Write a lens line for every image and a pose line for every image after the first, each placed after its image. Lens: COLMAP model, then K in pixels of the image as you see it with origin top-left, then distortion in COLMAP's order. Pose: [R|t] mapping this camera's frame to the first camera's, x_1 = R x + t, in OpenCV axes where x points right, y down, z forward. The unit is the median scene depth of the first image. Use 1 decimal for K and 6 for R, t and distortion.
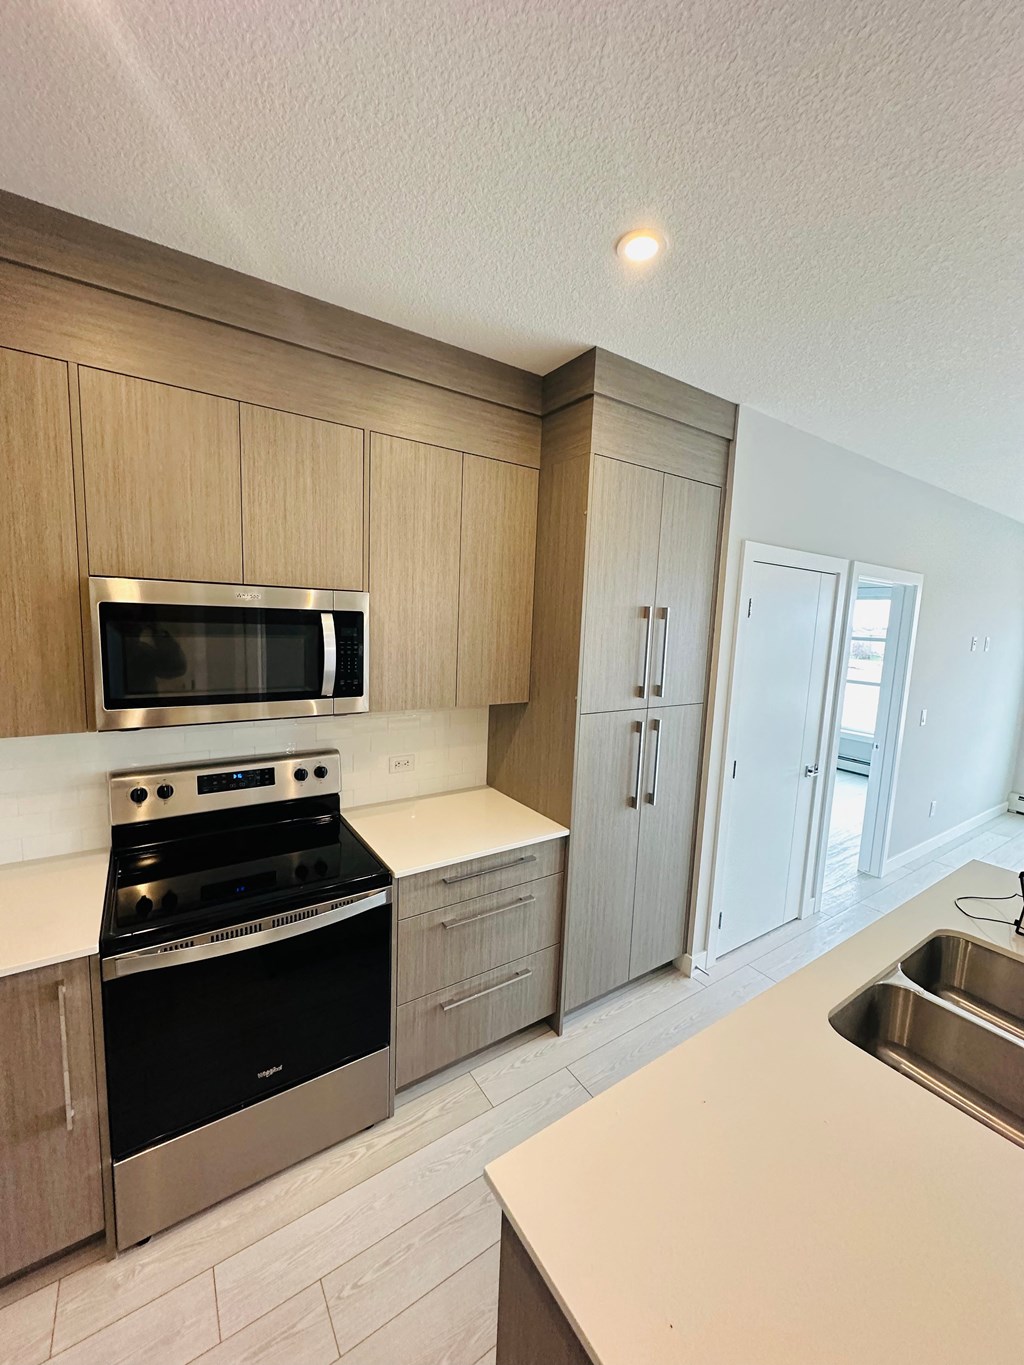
lens RADIAL K [[543.9, 0, 511.7], [0, 543.9, 682.5], [0, 0, 1]] dist [0.002777, 0.000576]
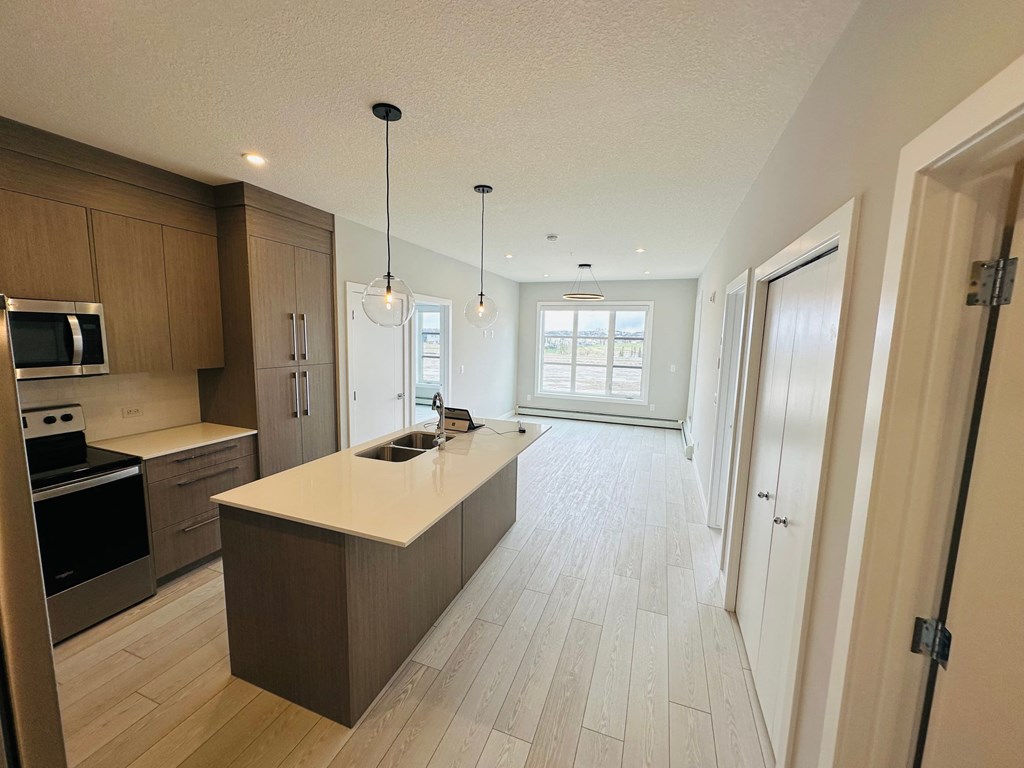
lens RADIAL K [[408.0, 0, 509.6], [0, 408.0, 384.1], [0, 0, 1]] dist [0.002777, 0.000576]
pose [[0.814674, -0.092296, 0.572527, 0.022445], [0.079841, 0.995703, 0.046905, 0.117328], [-0.574396, 0.007499, 0.818543, -0.721919]]
